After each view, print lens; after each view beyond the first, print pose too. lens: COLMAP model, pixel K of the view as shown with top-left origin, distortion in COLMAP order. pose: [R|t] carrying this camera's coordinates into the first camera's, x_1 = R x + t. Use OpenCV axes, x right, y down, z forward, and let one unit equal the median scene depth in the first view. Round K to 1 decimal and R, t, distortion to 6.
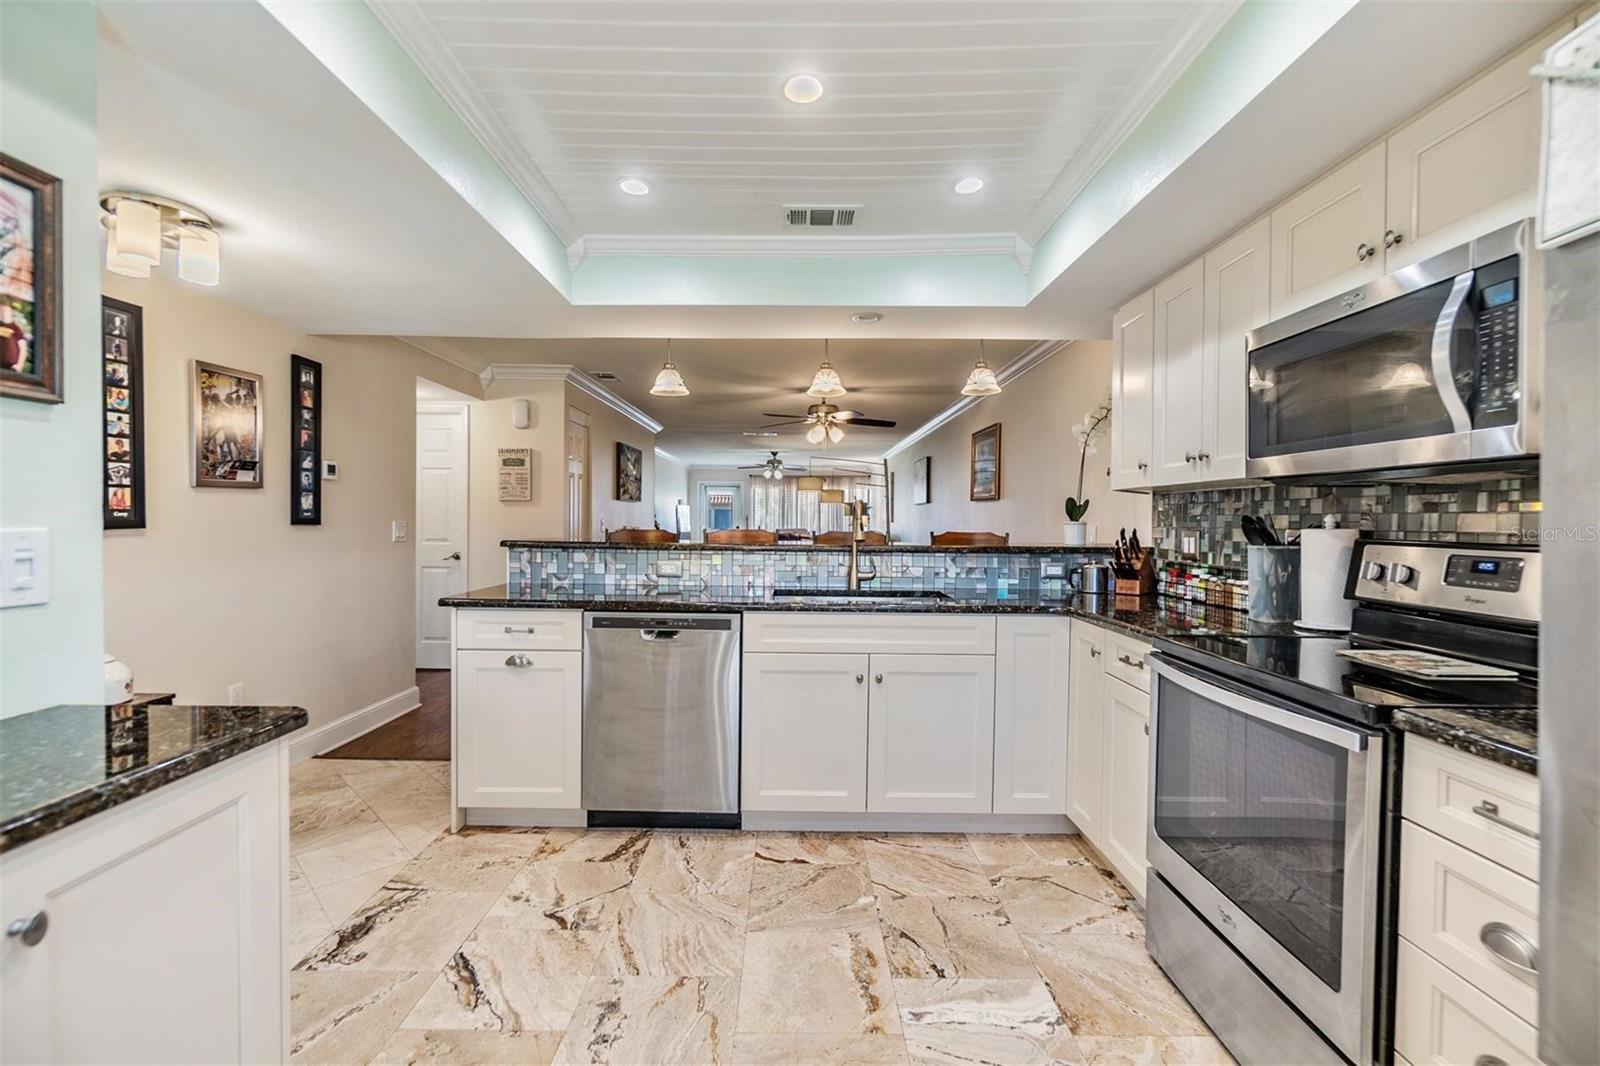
lens RADIAL K [[701.0, 0, 797.6], [0, 701.0, 532.0], [0, 0, 1]] dist [-0.004938, -0.000432]
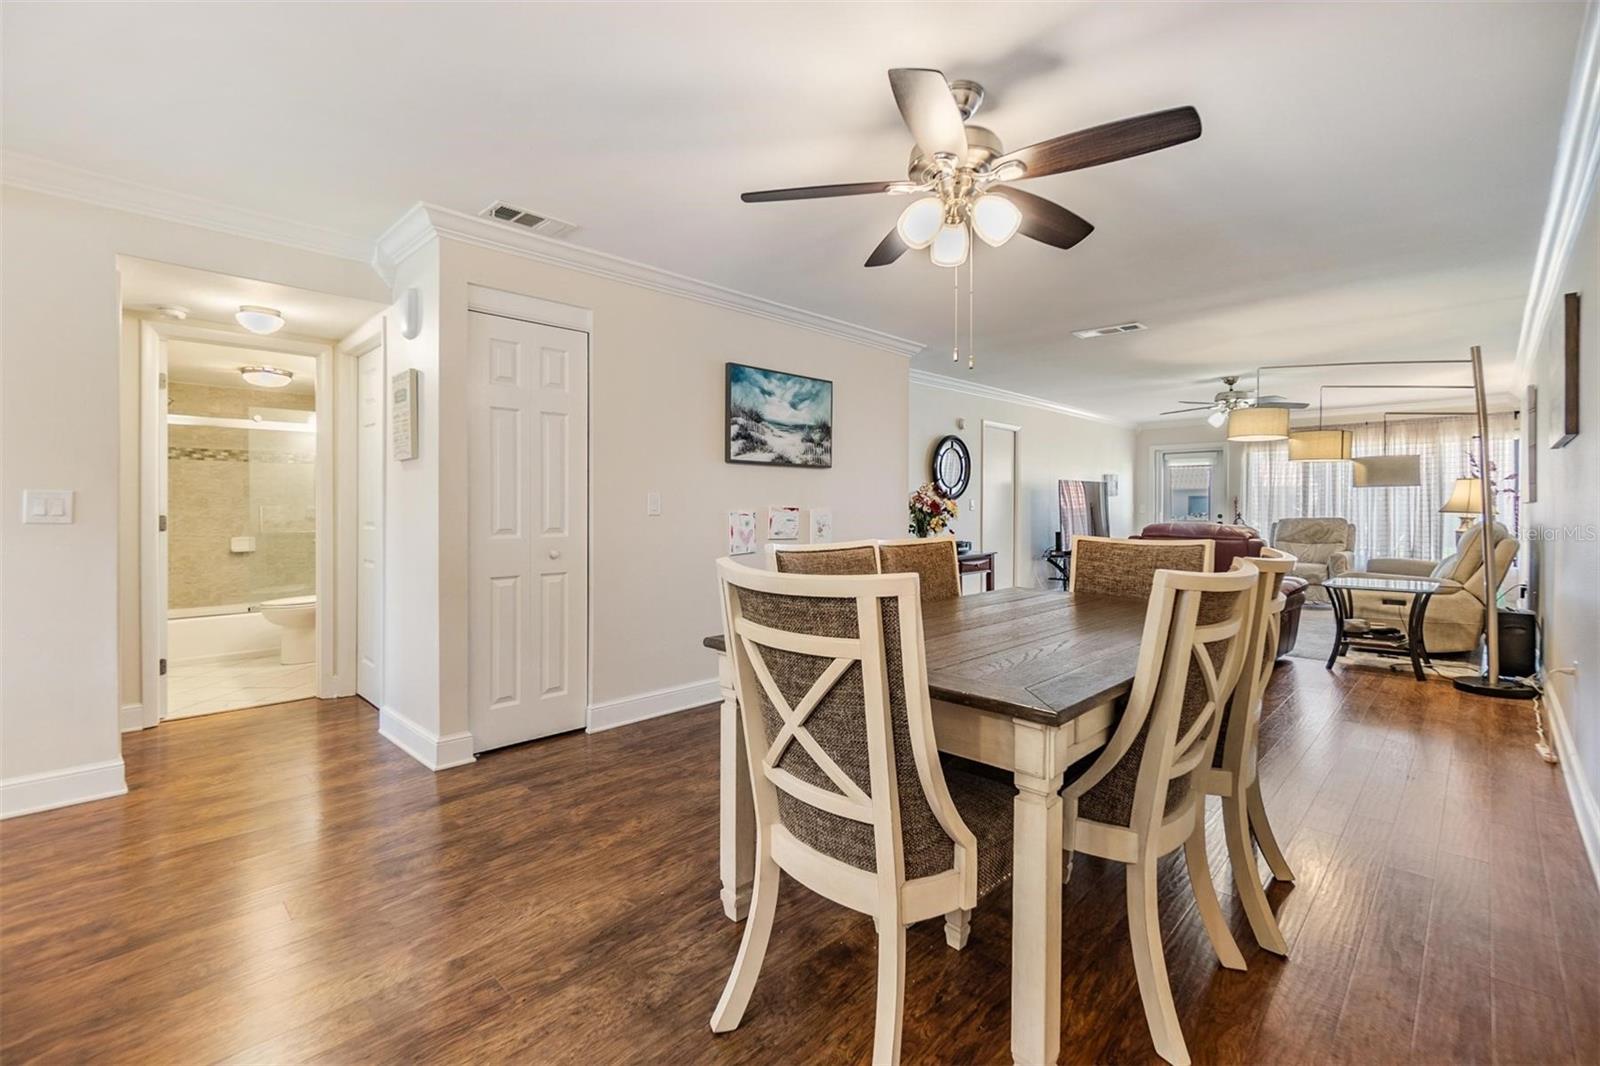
lens RADIAL K [[701.0, 0, 800.6], [0, 701.0, 515.6], [0, 0, 1]] dist [-0.004938, -0.000432]
pose [[0.714334, -0.000430, -0.699805, 0.516266], [-0.007396, 0.999939, -0.008163, 0.010565], [0.699766, 0.011007, 0.714287, 1.675346]]
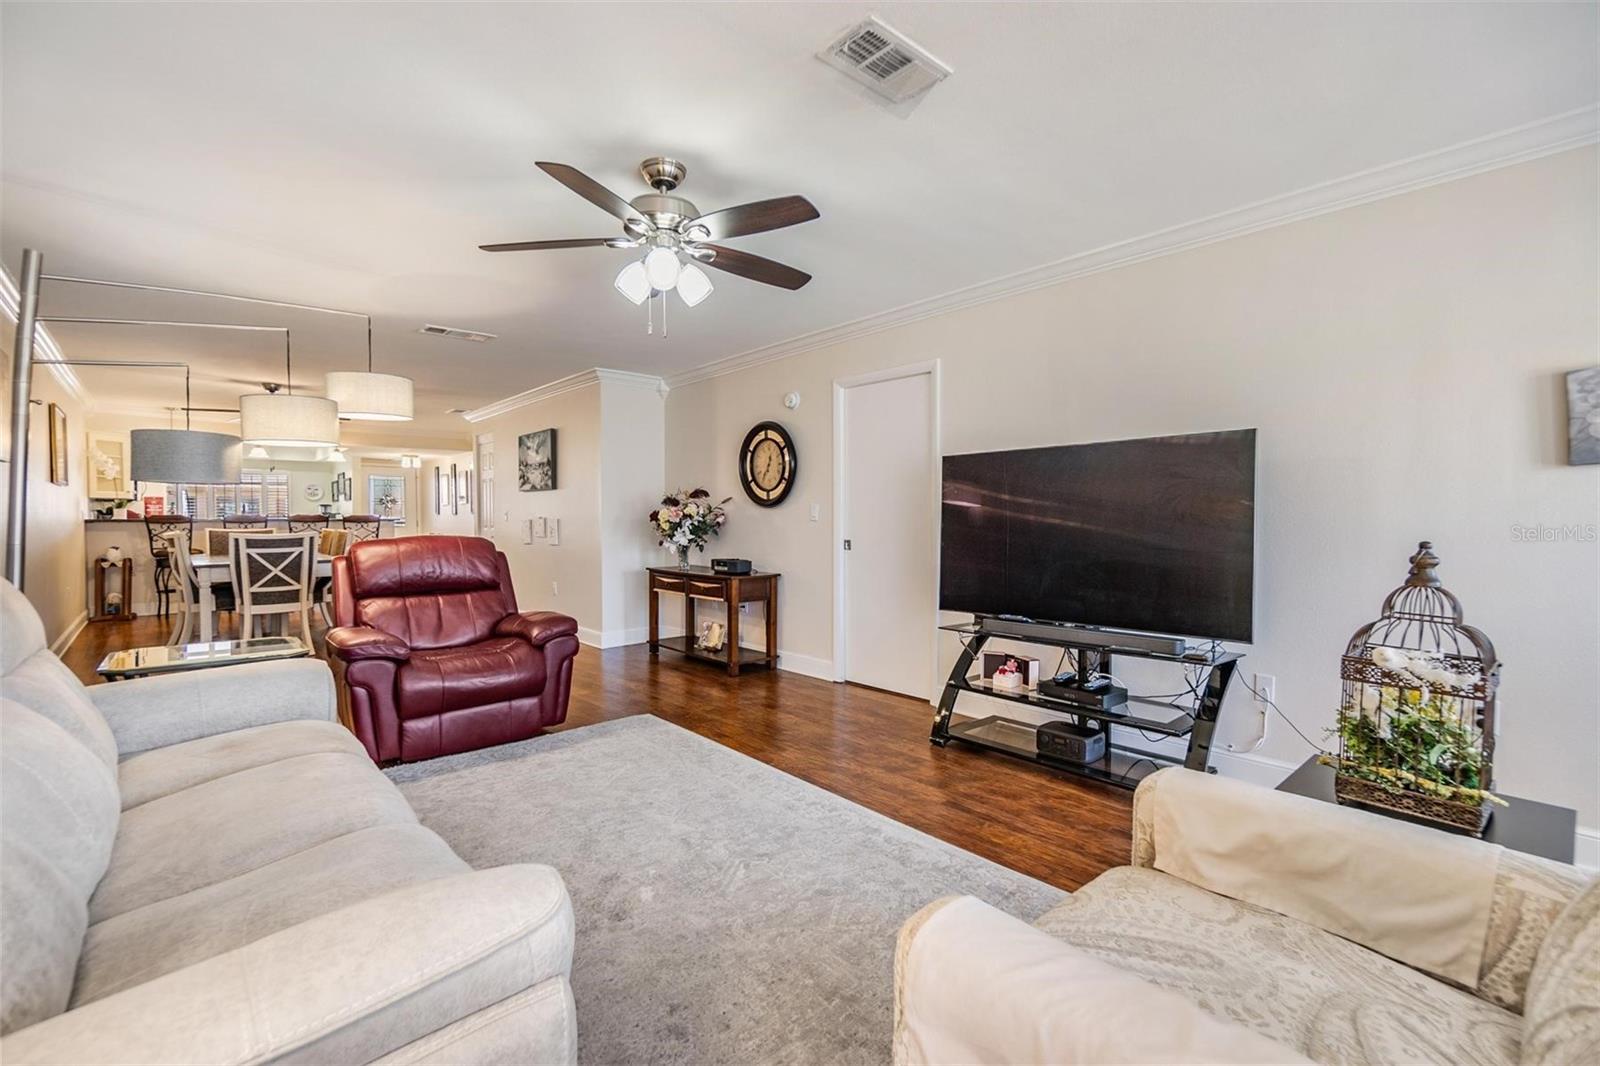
lens RADIAL K [[701.0, 0, 802.8], [0, 701.0, 538.8], [0, 0, 1]] dist [-0.004938, -0.000432]
pose [[-0.739900, 0.010495, -0.672635, 0.348794], [-0.019645, 0.999115, 0.037198, -0.059696], [0.672430, 0.040736, -0.739039, 5.465297]]
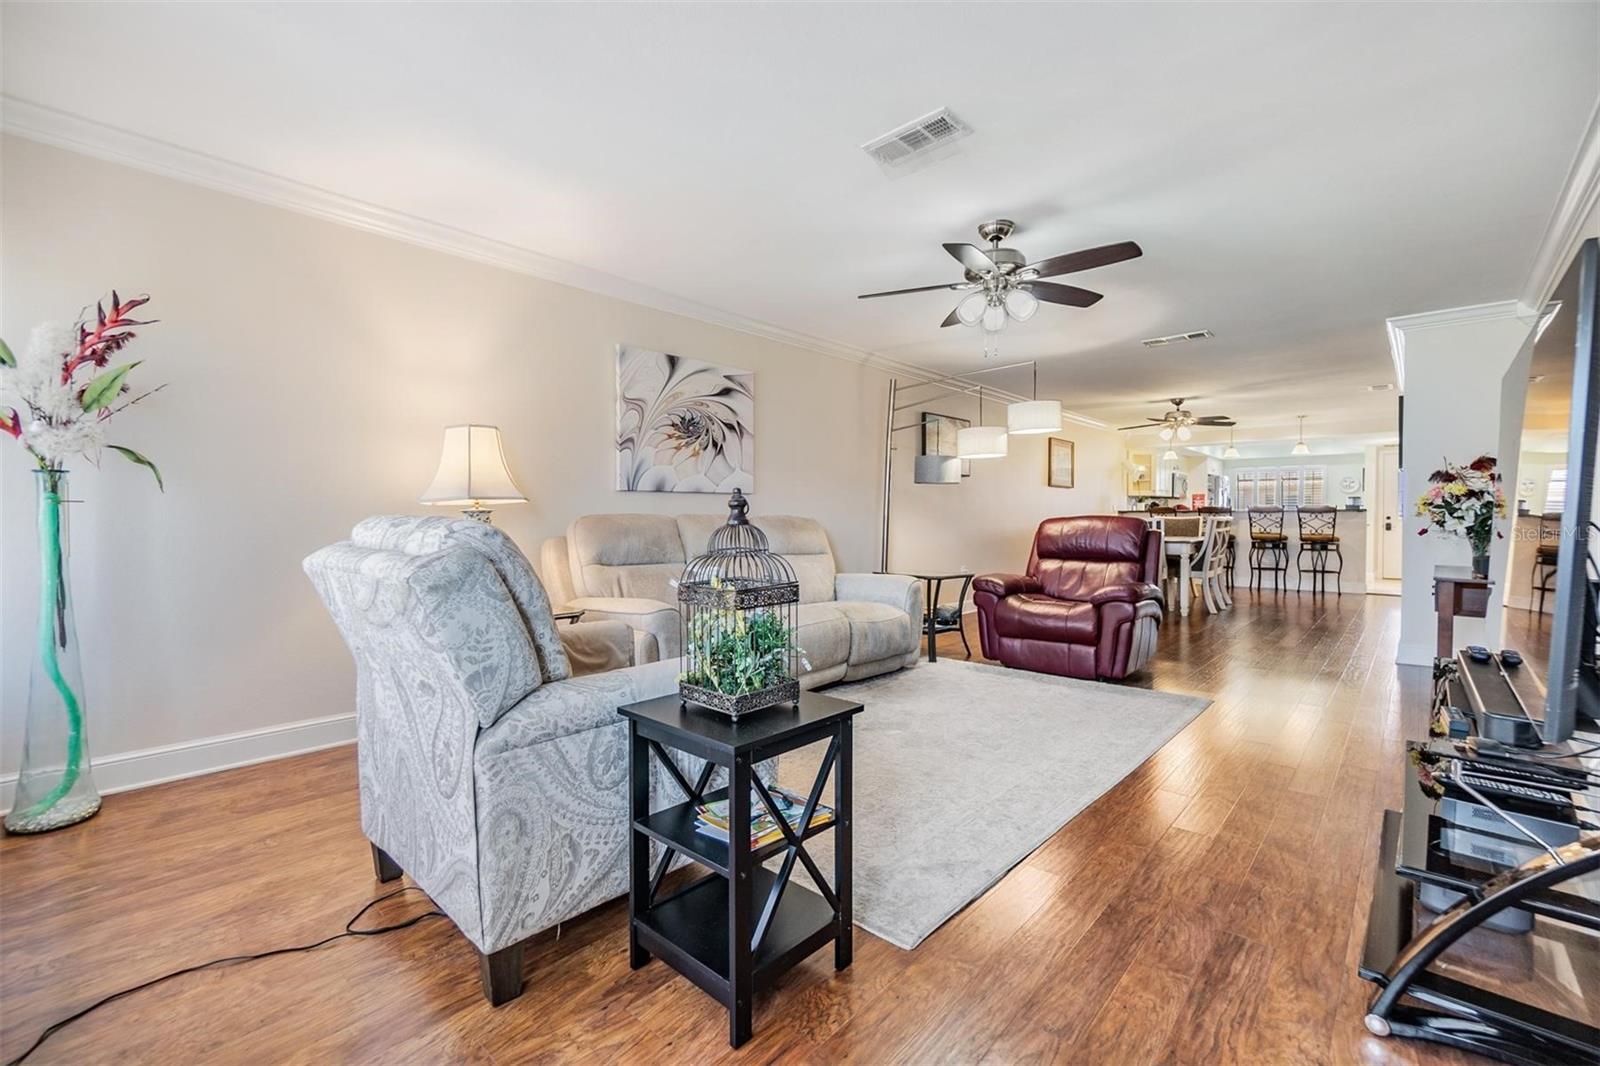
lens RADIAL K [[701.0, 0, 790.3], [0, 701.0, 533.6], [0, 0, 1]] dist [-0.004938, -0.000432]
pose [[-0.742830, -0.025057, 0.669012, -0.727368], [0.005701, 0.999026, 0.043747, -0.032786], [-0.669456, 0.036311, -0.741963, 5.796362]]
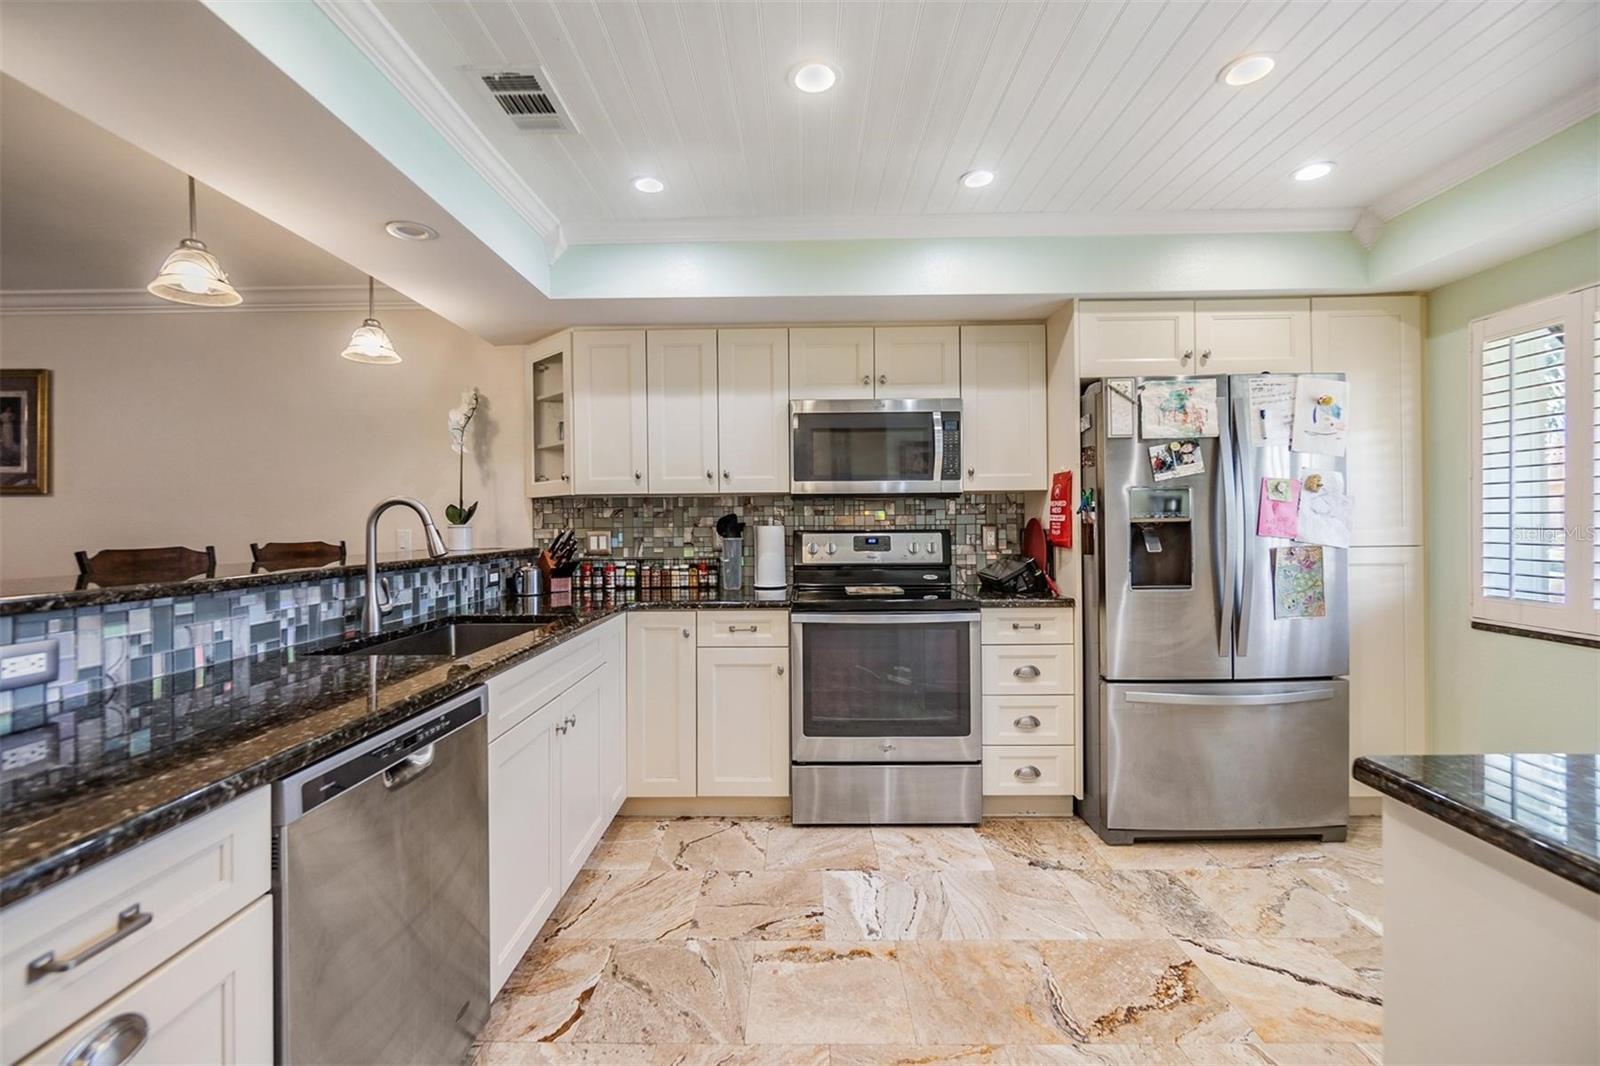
lens RADIAL K [[701.0, 0, 787.1], [0, 701.0, 519.2], [0, 0, 1]] dist [-0.004938, -0.000432]
pose [[0.011756, -0.005415, 0.999916, -0.691230], [0.027478, 0.999609, 0.005090, -0.020486], [-0.999553, 0.027416, 0.011900, 0.742019]]
